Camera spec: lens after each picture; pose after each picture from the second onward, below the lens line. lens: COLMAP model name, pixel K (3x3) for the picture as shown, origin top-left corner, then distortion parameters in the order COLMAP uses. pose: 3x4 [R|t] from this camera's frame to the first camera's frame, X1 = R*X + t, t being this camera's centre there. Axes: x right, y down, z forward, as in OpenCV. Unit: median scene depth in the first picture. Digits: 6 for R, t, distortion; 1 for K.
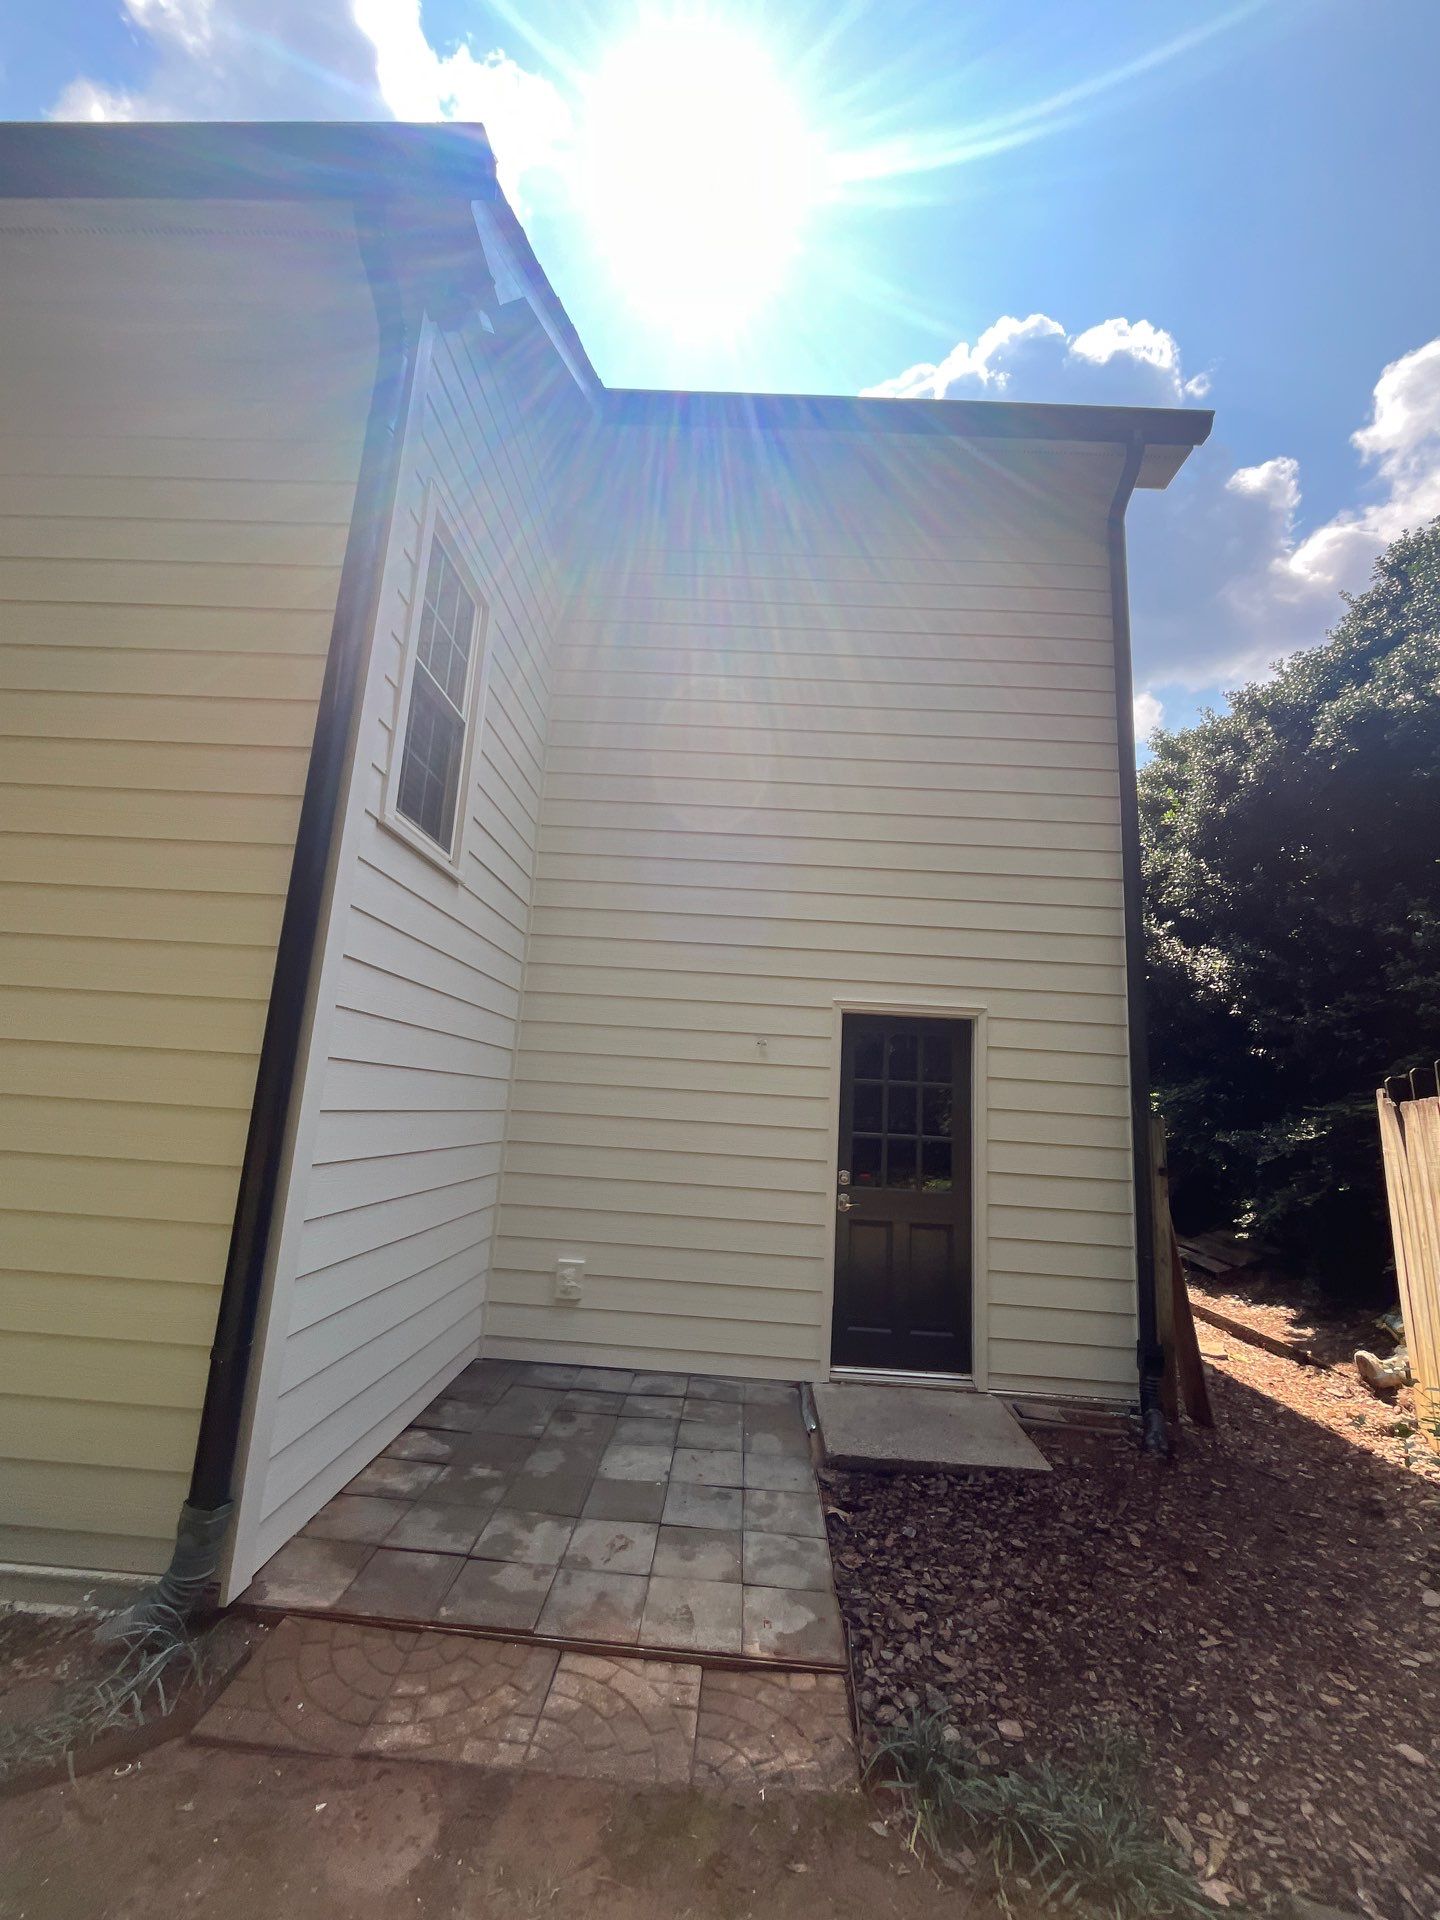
lens RADIAL K [[781.3, 0, 720.8], [0, 781.3, 959.1], [0, 0, 1]] dist [-0.001031, -0.000455]
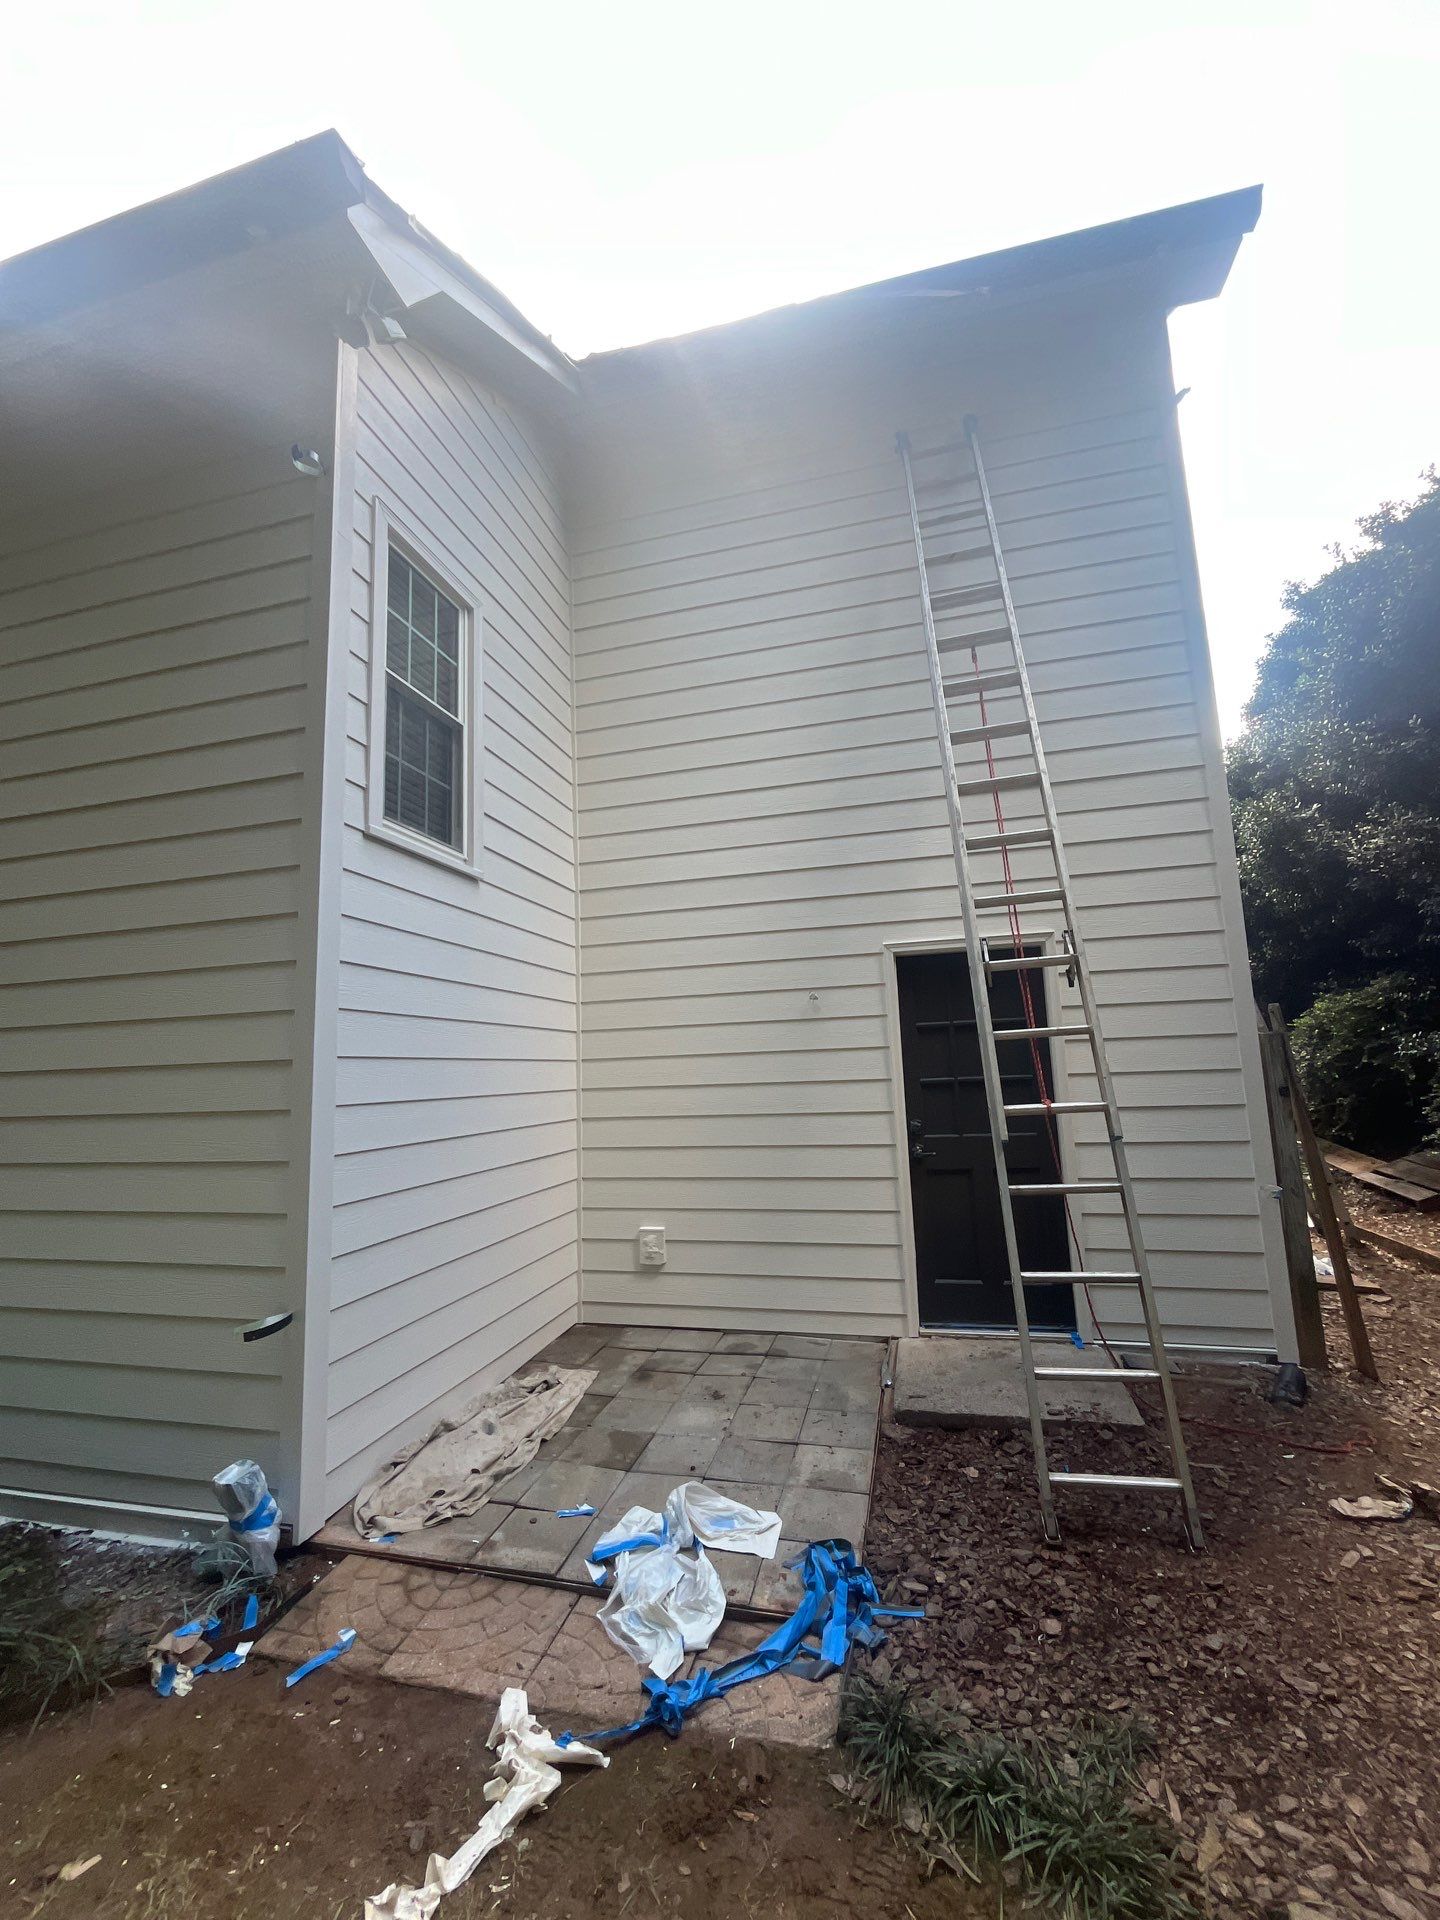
lens RADIAL K [[781.3, 0, 720.8], [0, 781.3, 959.1], [0, 0, 1]] dist [-0.001031, -0.000455]
pose [[0.971377, -0.123647, -0.202827, 0.164672], [0.132012, 0.990847, 0.028195, 0.020479], [0.197484, -0.054164, 0.978809, 0.032544]]
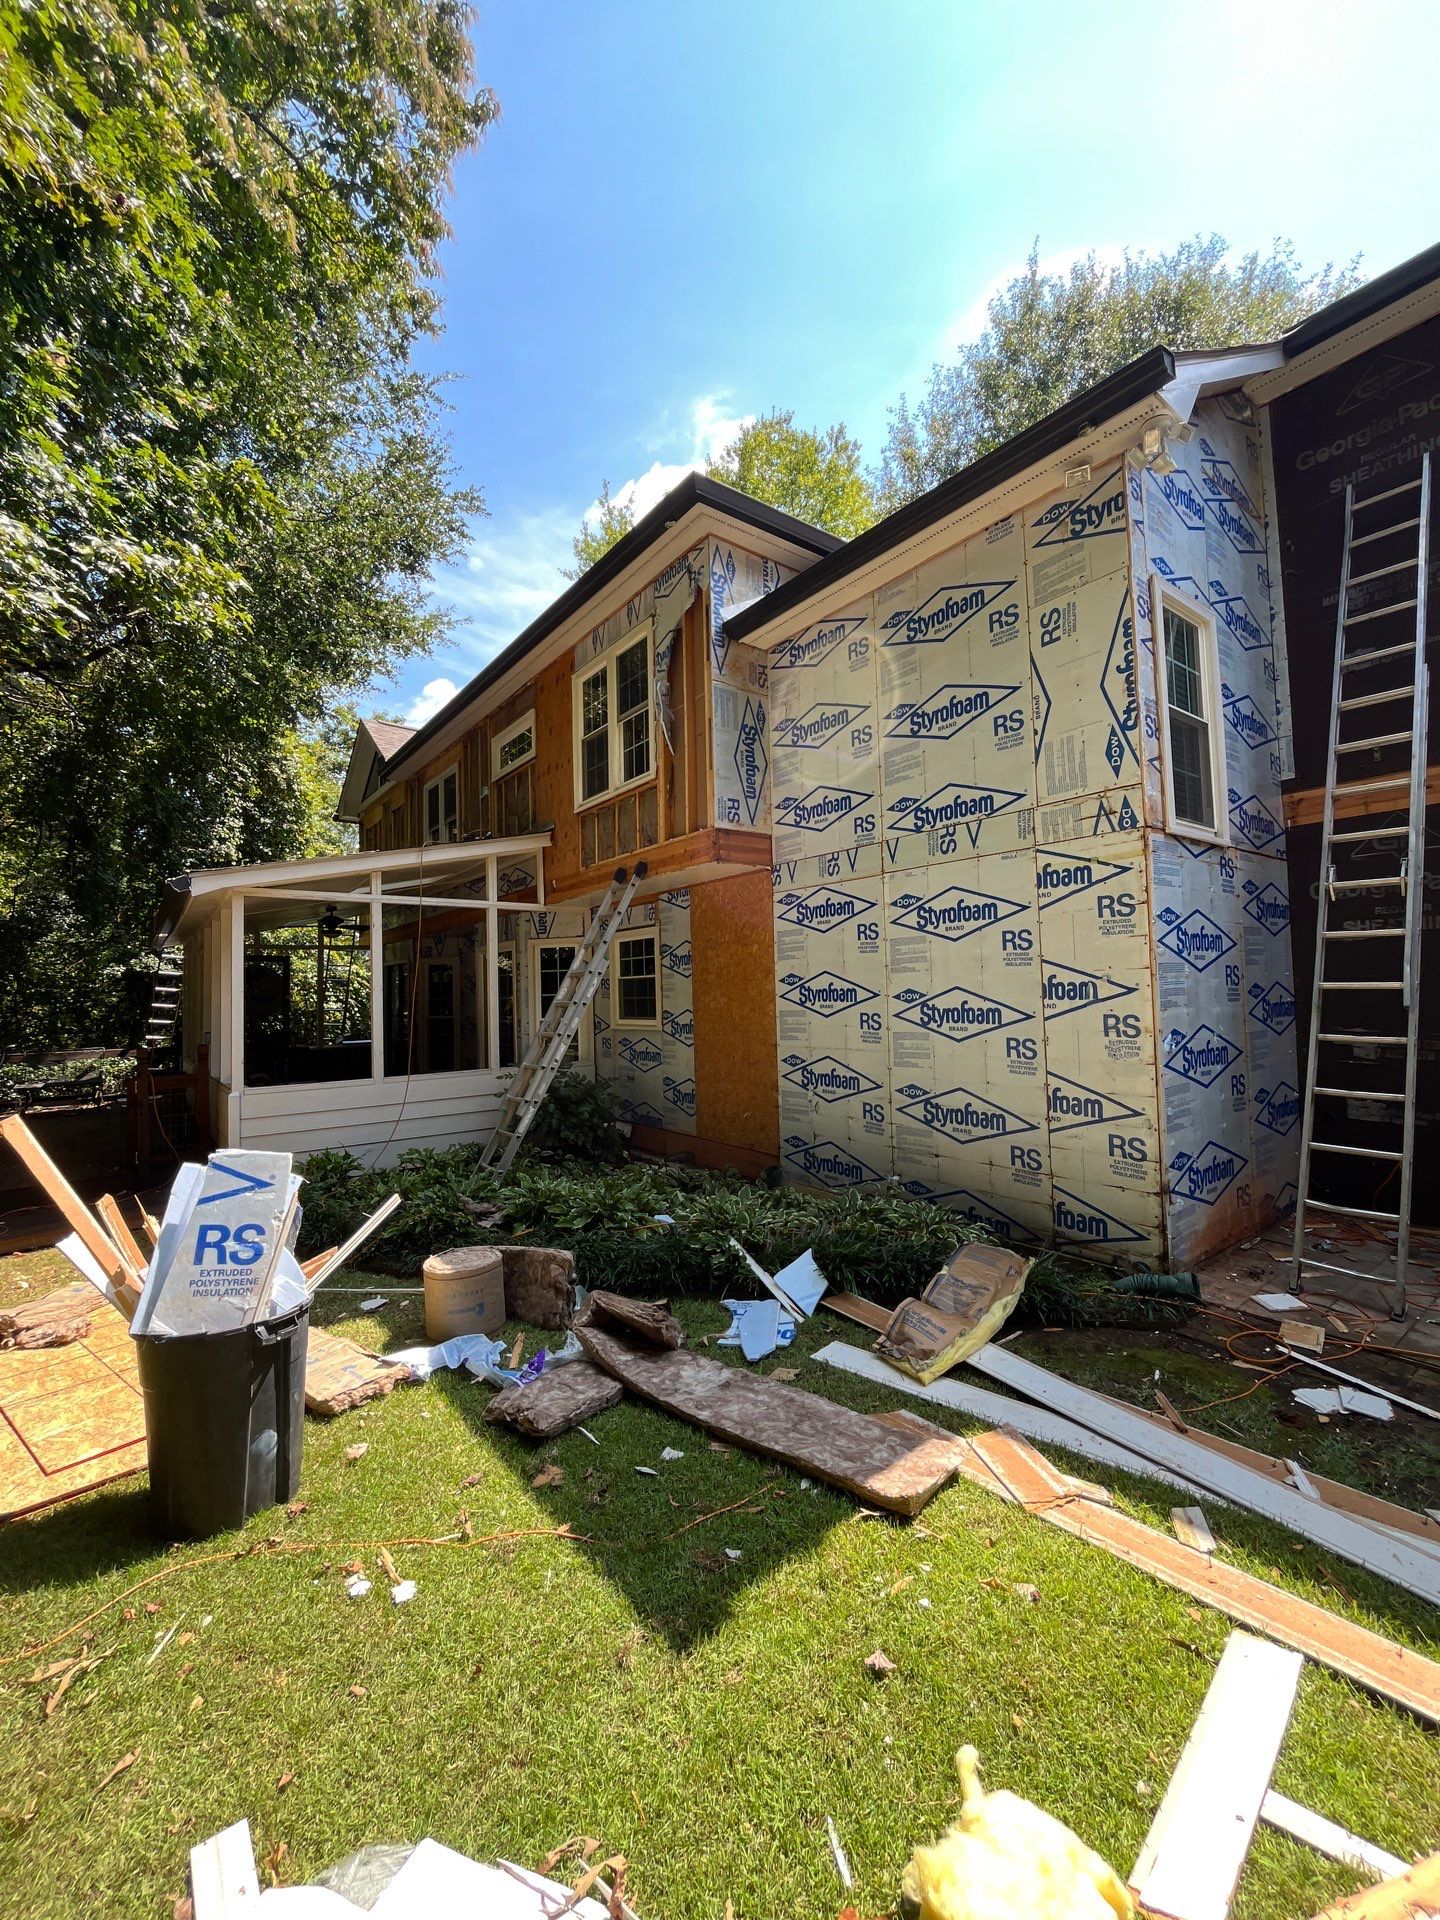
lens RADIAL K [[788.5, 0, 720.0], [0, 788.5, 960.0], [0, 0, 1]] dist [-0.000389, -0.000149]
pose [[0.625883, -0.108511, -0.772332, 0.120975], [0.203610, 0.978666, 0.027502, -0.106776], [0.752870, -0.174467, 0.634624, -0.458253]]
